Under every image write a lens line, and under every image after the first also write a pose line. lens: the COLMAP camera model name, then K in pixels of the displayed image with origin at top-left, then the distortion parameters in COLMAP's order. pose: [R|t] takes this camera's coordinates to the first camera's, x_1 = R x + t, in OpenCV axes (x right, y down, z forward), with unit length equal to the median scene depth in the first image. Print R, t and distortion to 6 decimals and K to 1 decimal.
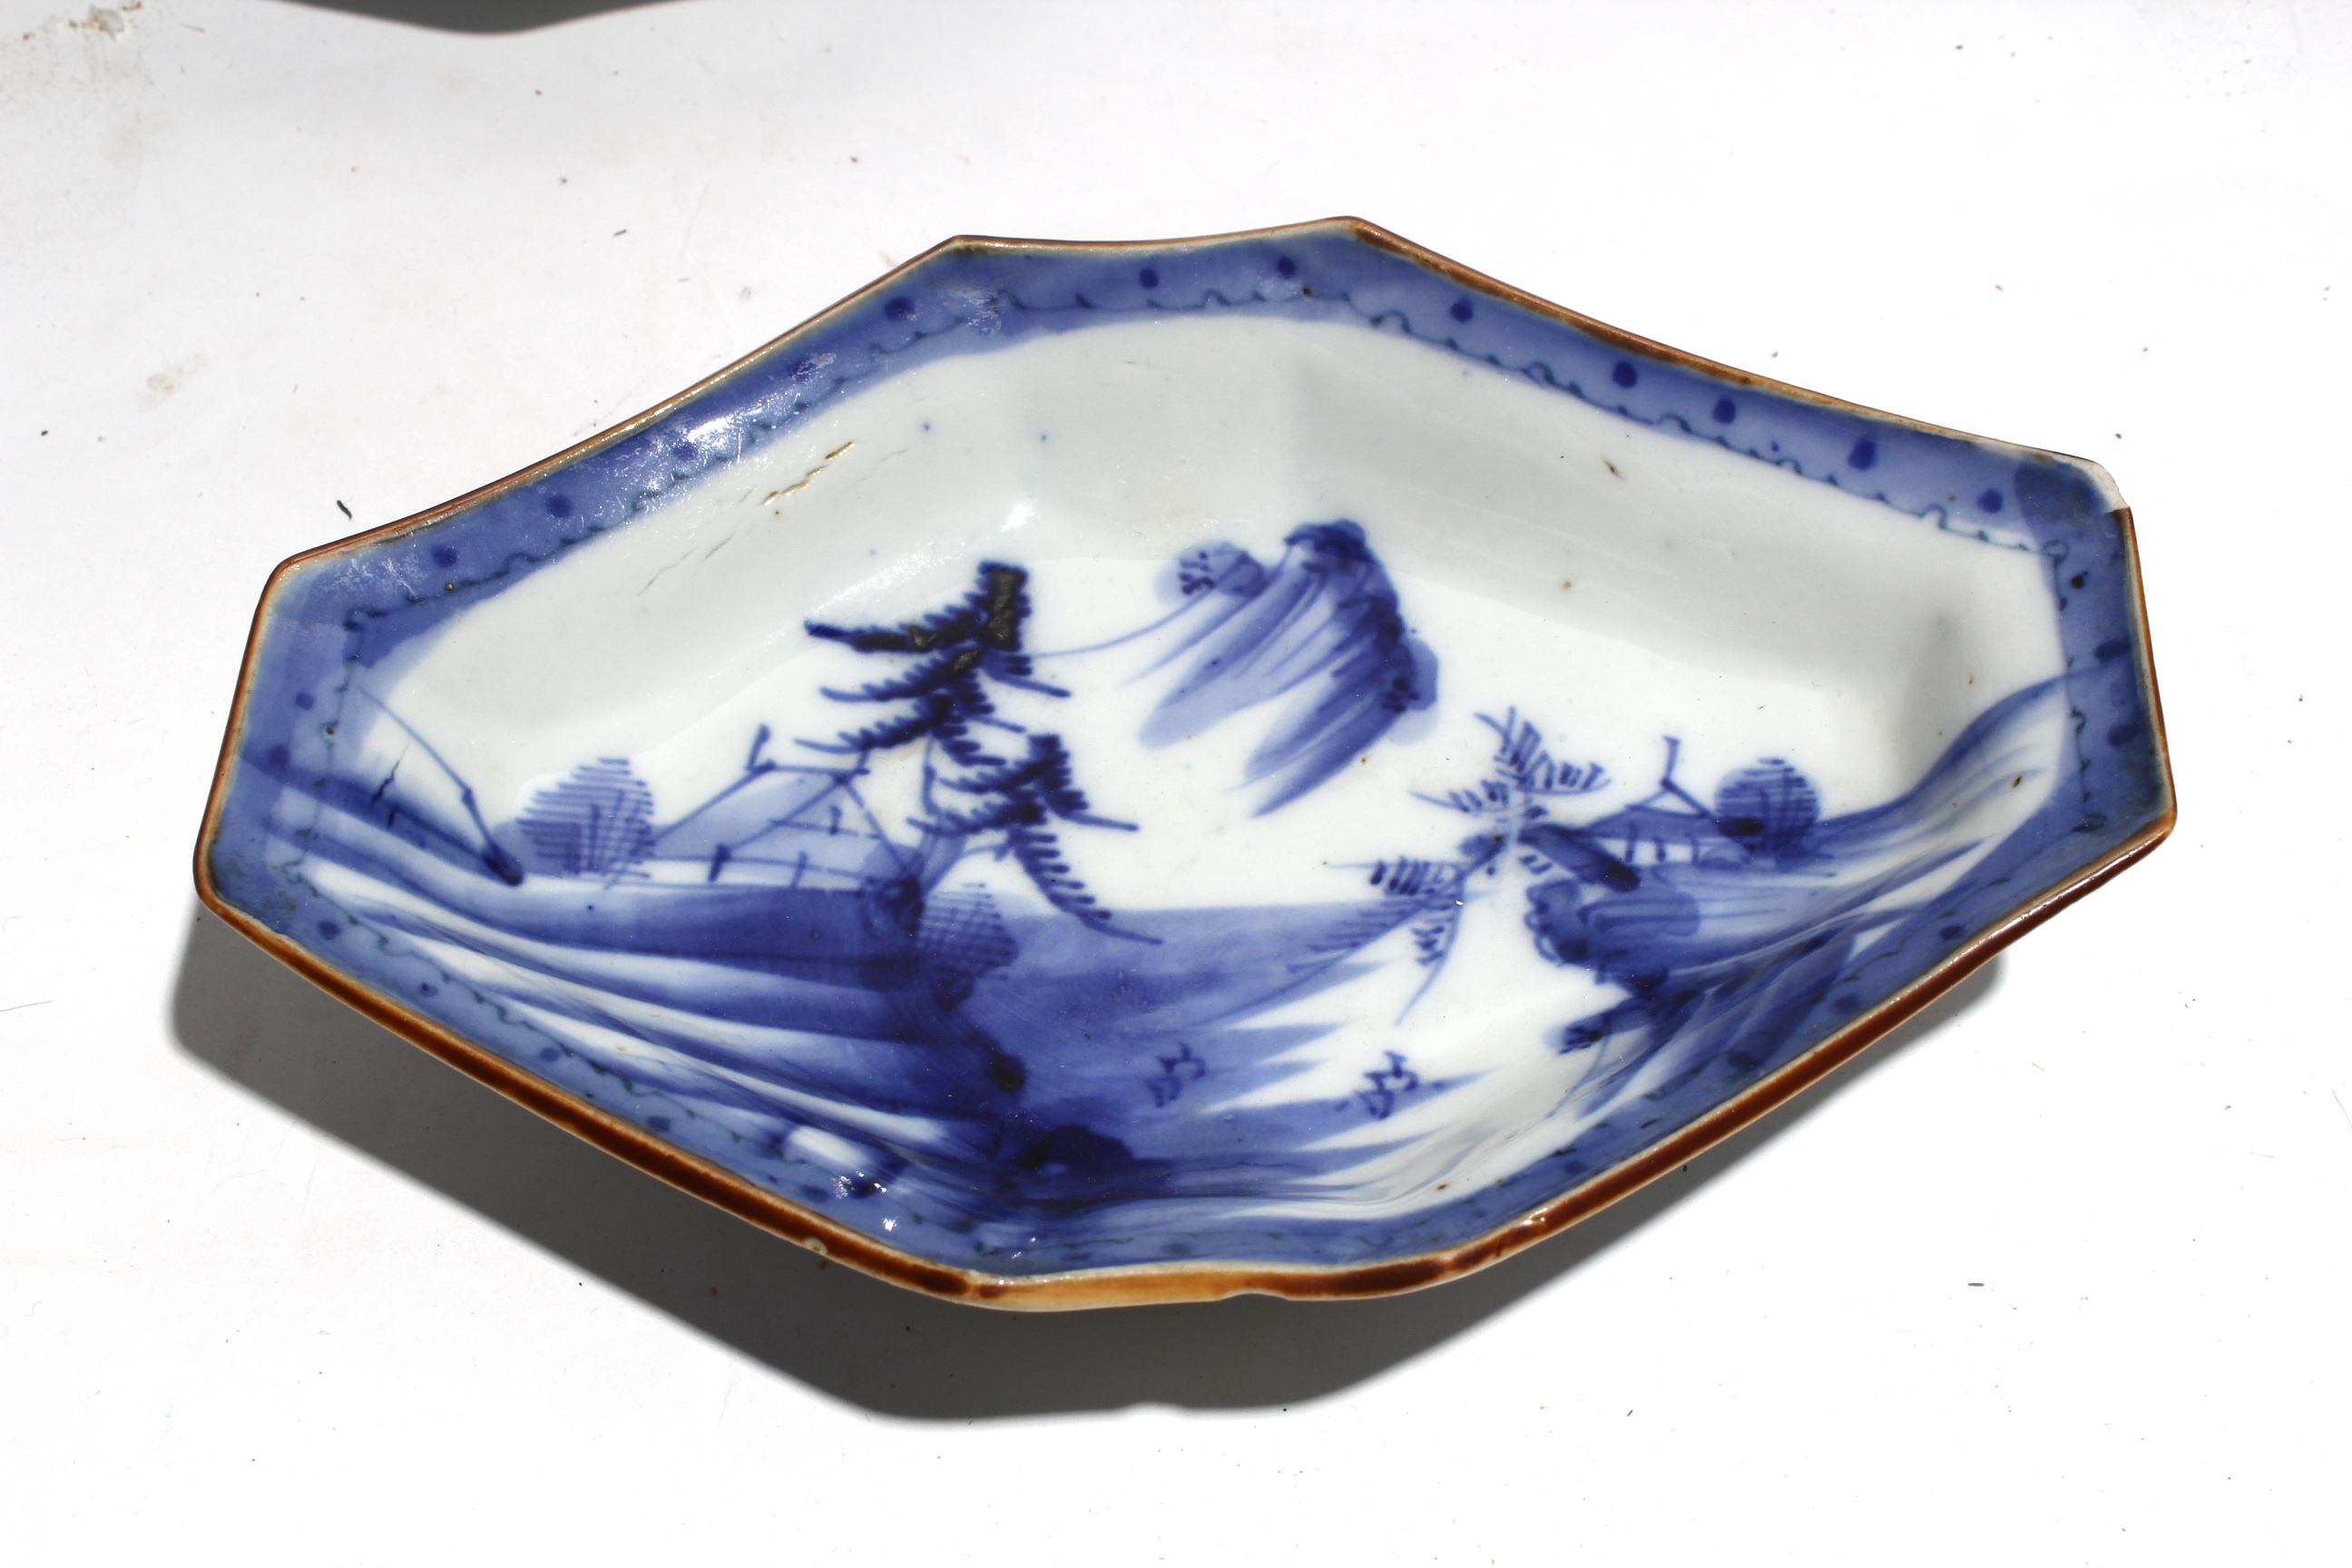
lens RADIAL K [[3455.1, 0, 1173.5], [0, 3455.1, 786.1], [0, 0, 1]] dist [-0.029960, 0.000000]
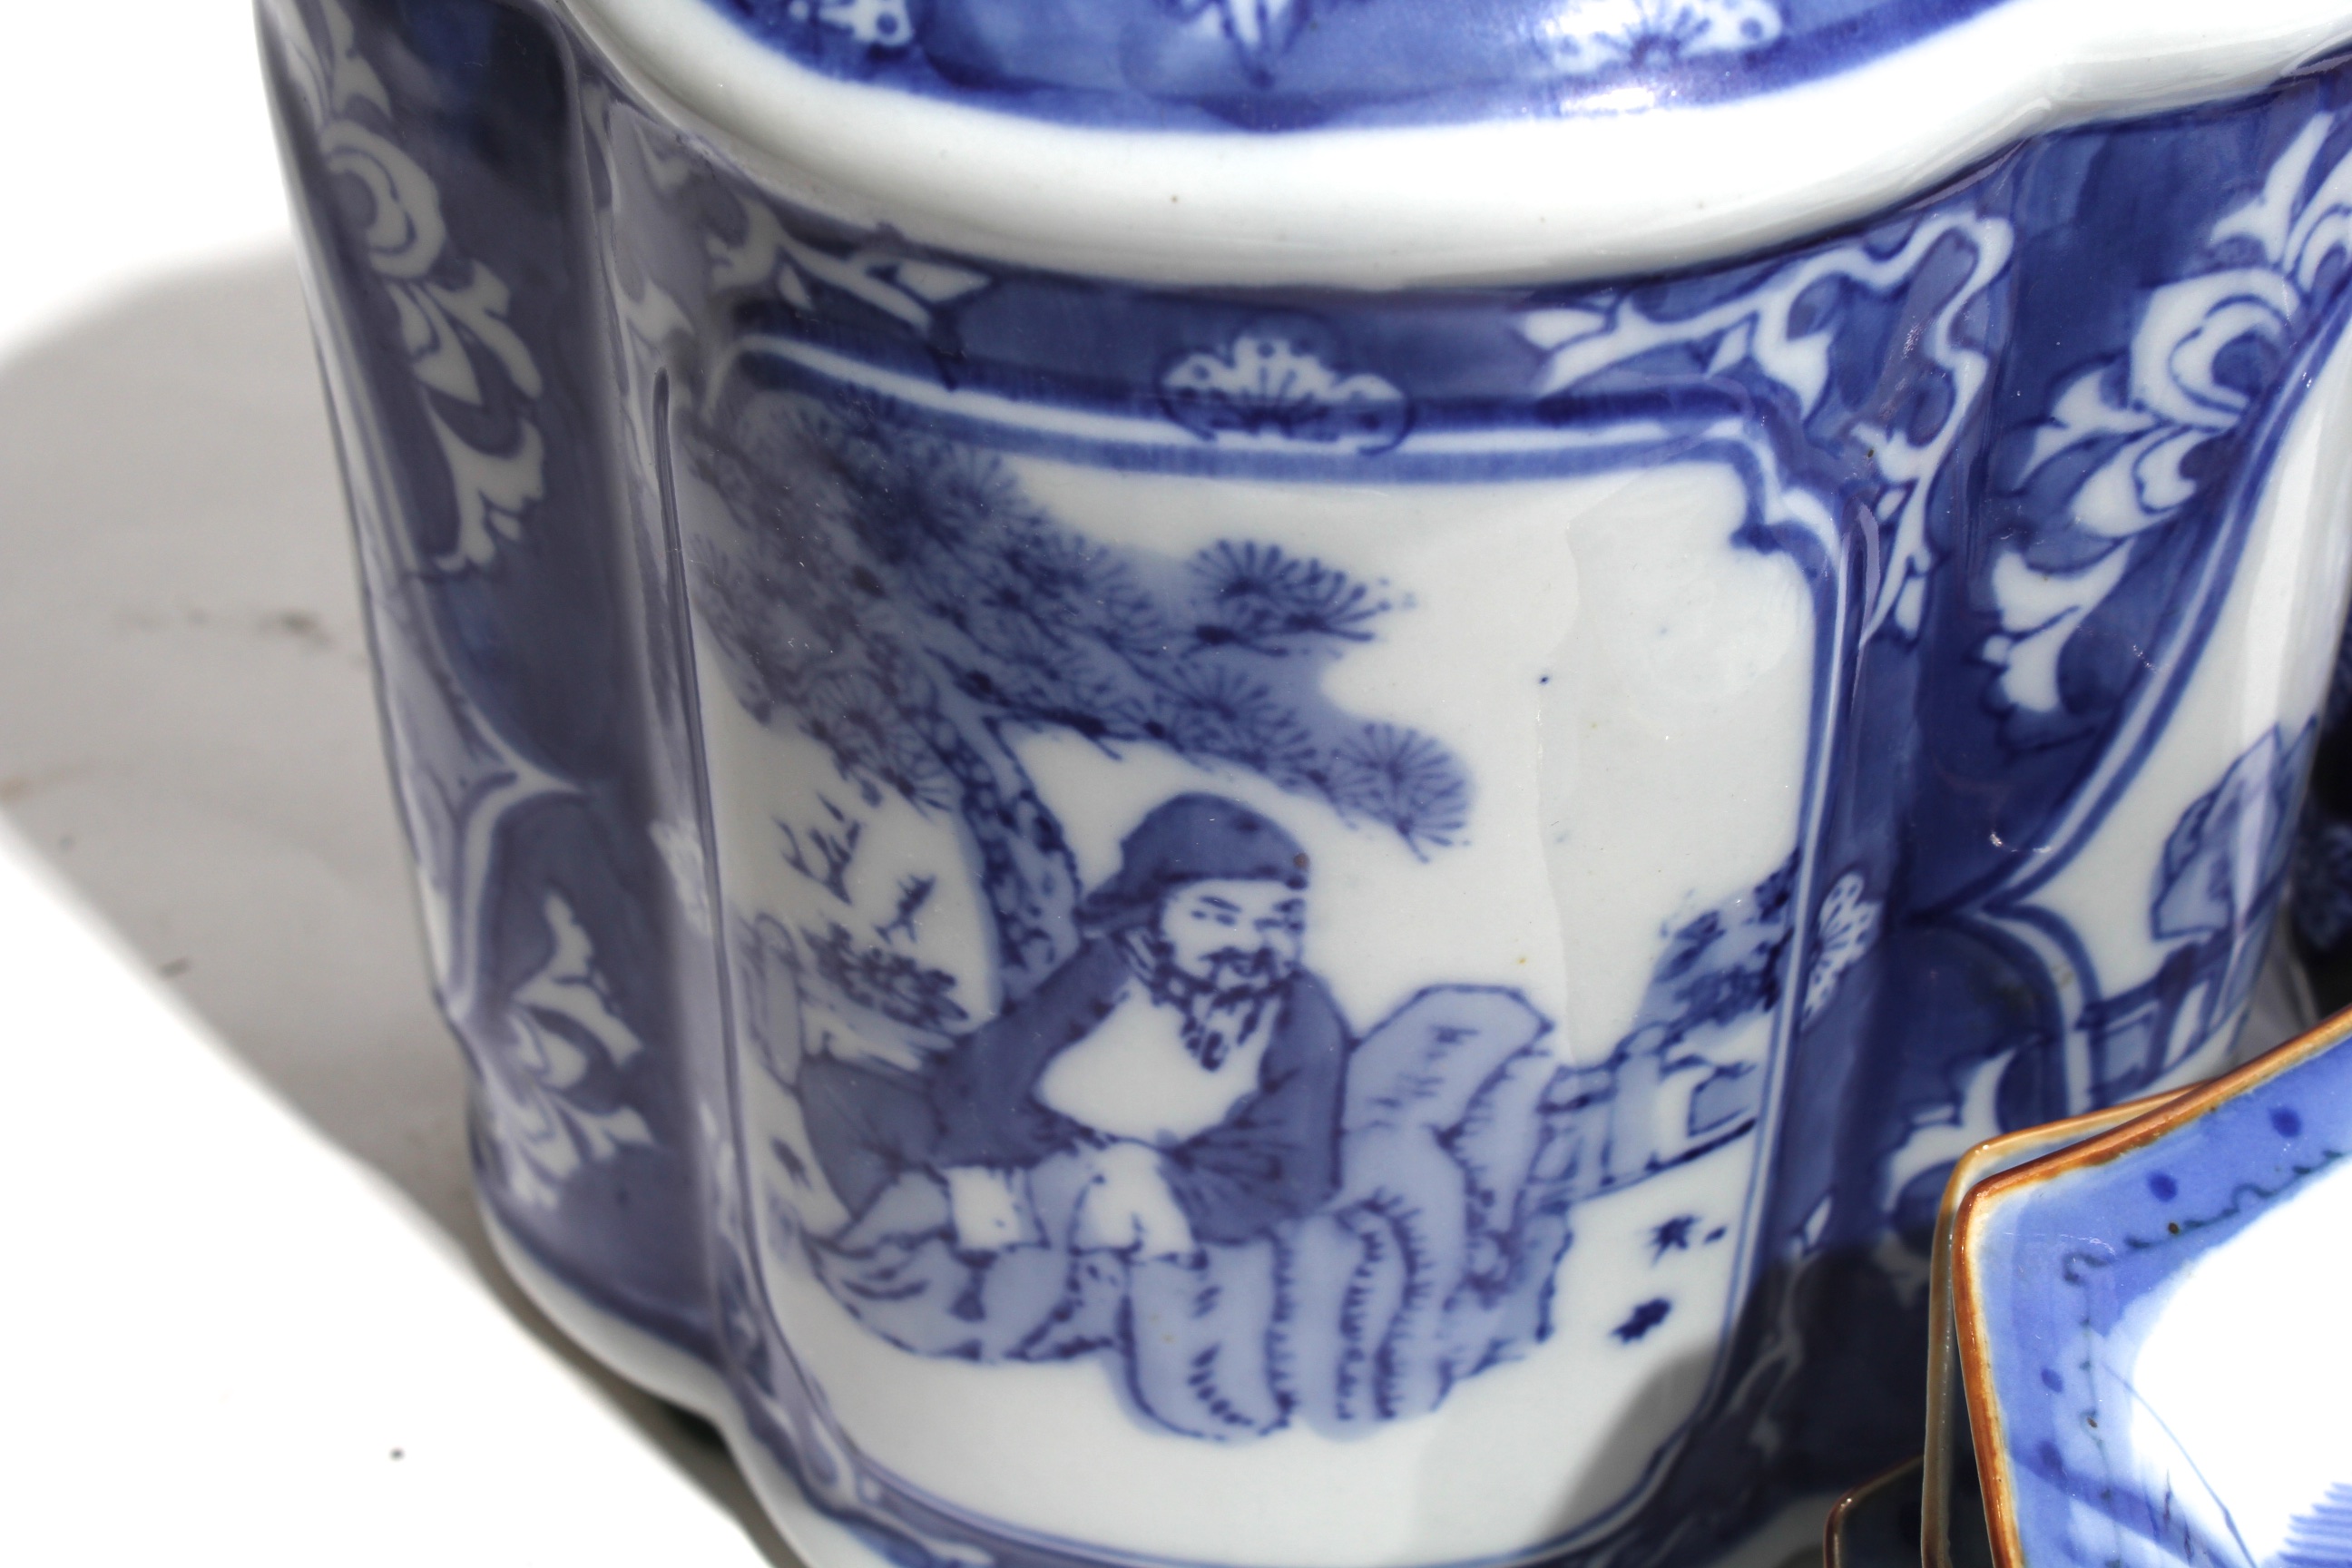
lens RADIAL K [[4403.8, 0, 1178.2], [0, 4403.8, 787.9], [0, 0, 1]] dist [0.039815, 0.000000]
pose [[0.998861, 0.022293, 0.042184, -0.463063], [-0.014390, 0.983720, -0.179128, 0.020814], [-0.045491, 0.178317, 0.982921, 0.077804]]
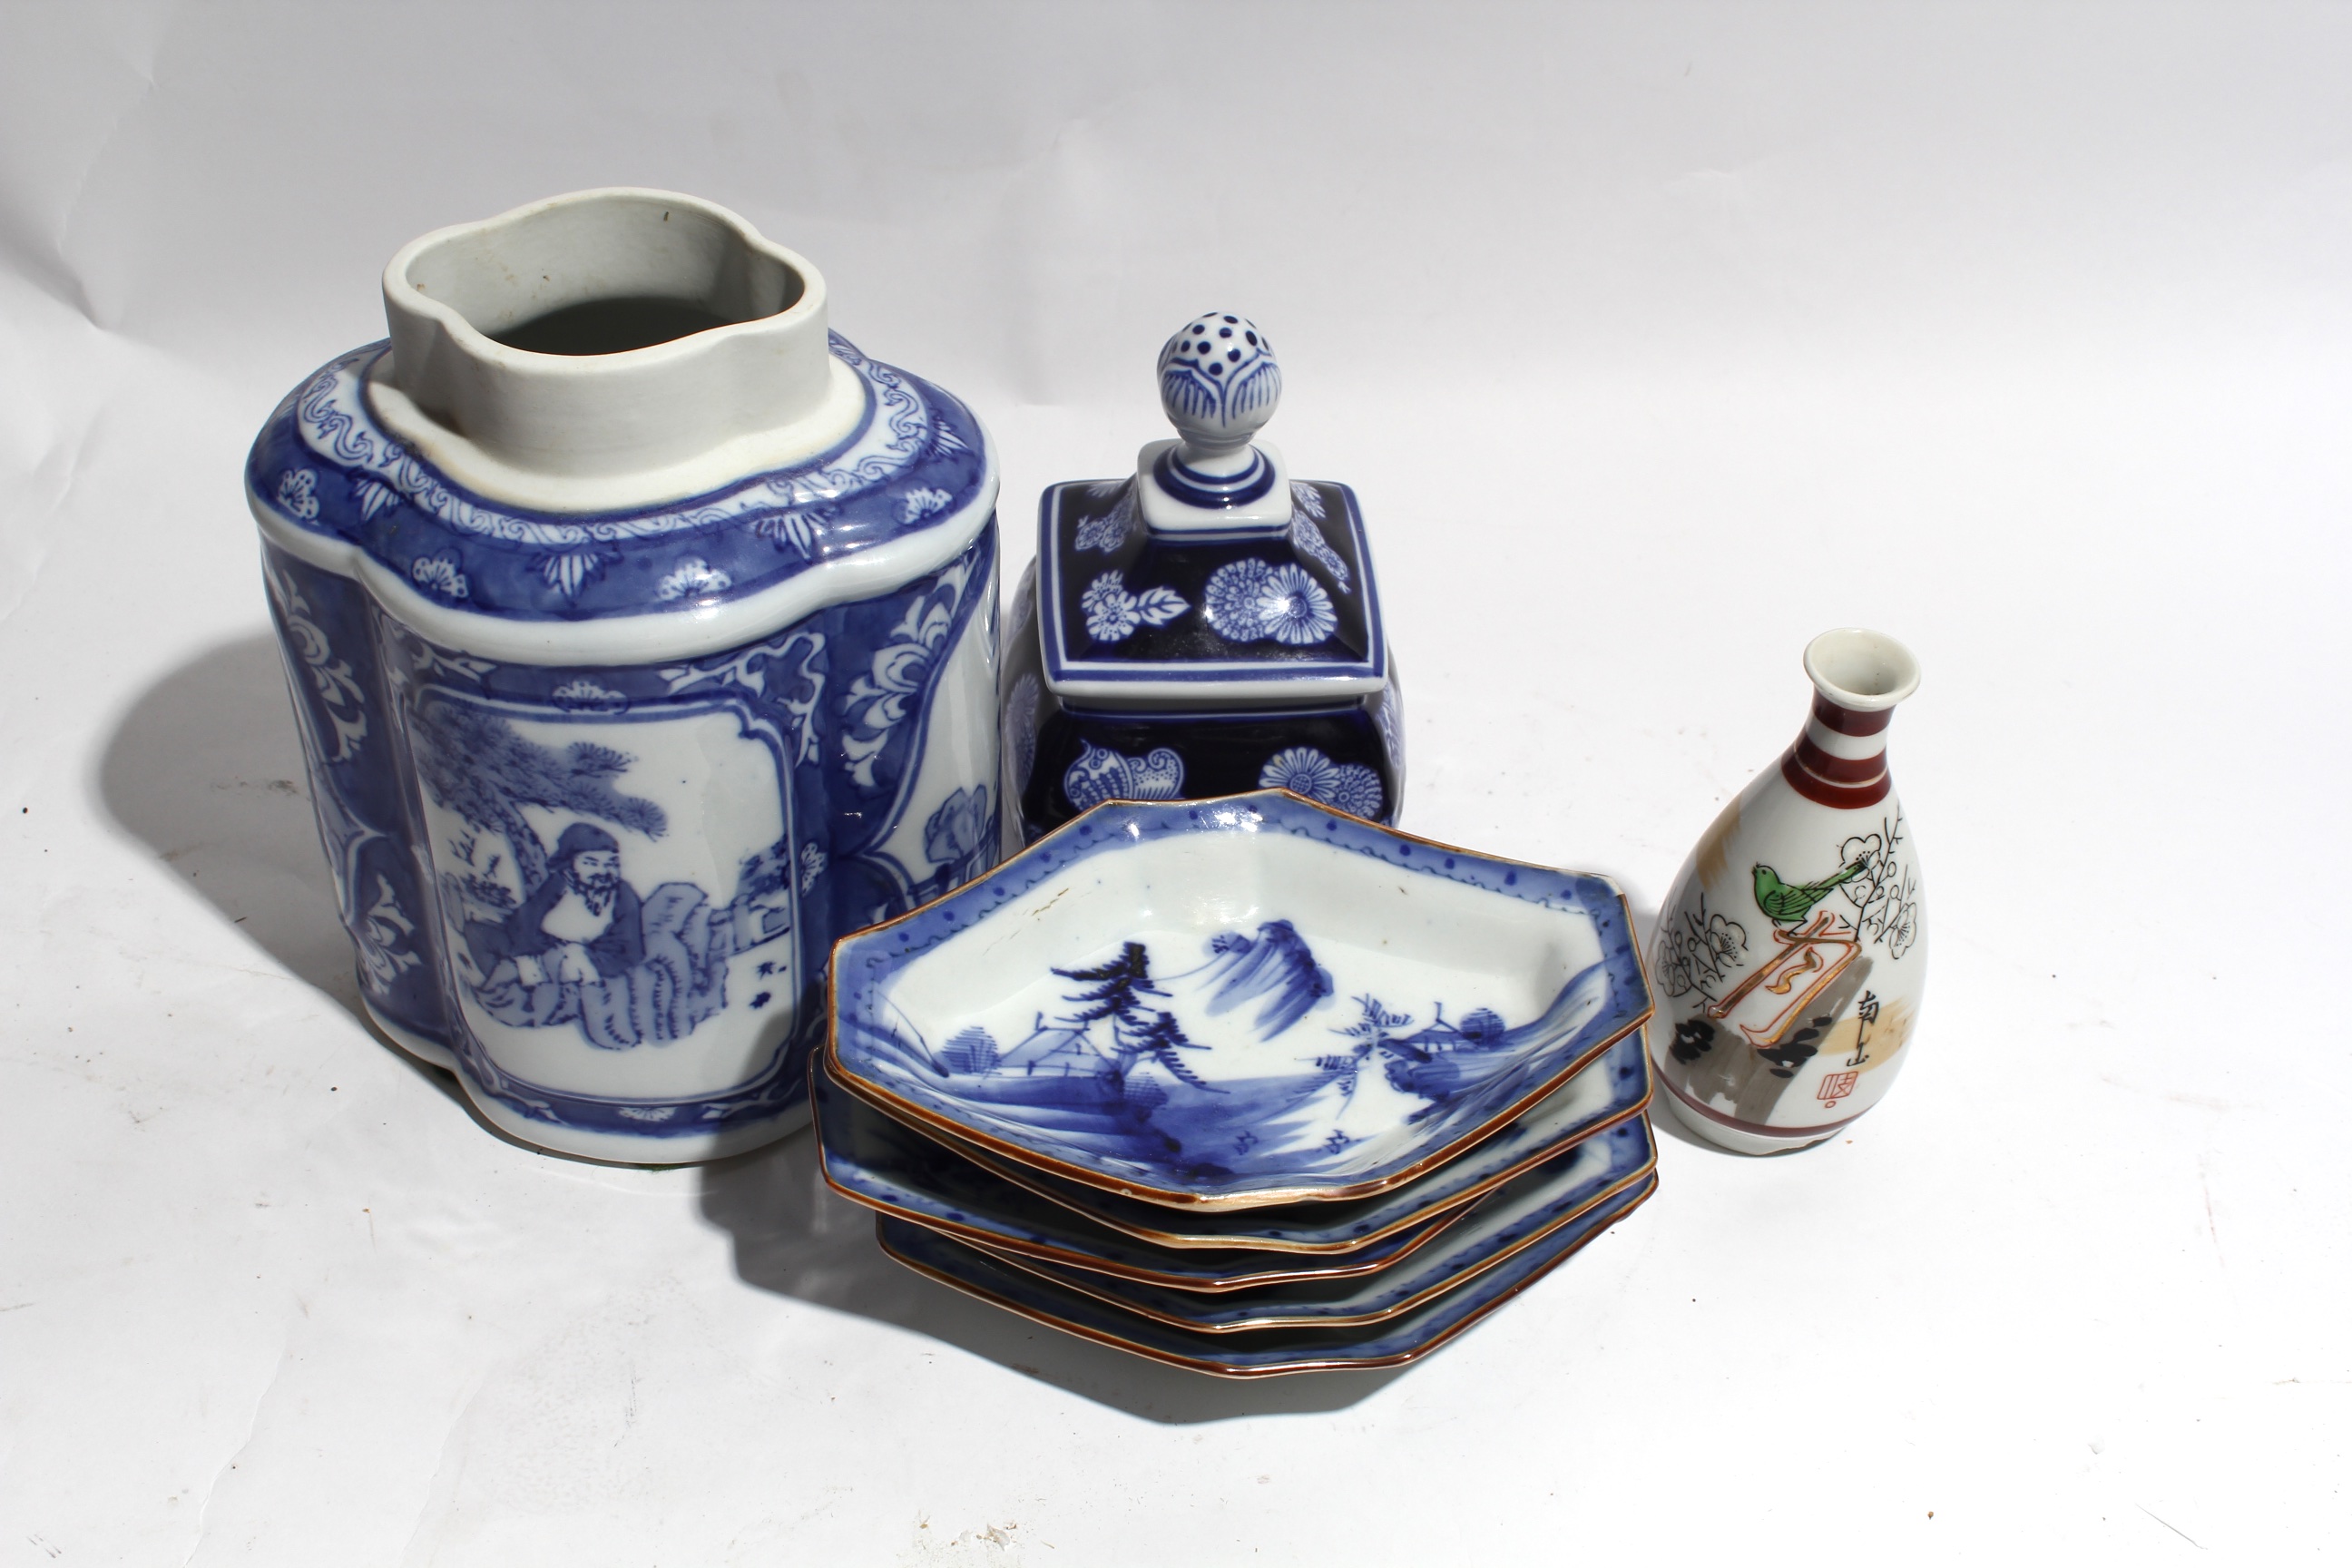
lens RADIAL K [[2934.9, 0, 1172.3], [0, 2934.9, 805.2], [0, 0, 1]] dist [-0.063387, 0.000000]
pose [[0.989624, -0.019220, 0.142388, -0.311183], [0.047871, 0.978498, -0.200625, 0.244527], [-0.135471, 0.205360, 0.969265, -0.911188]]
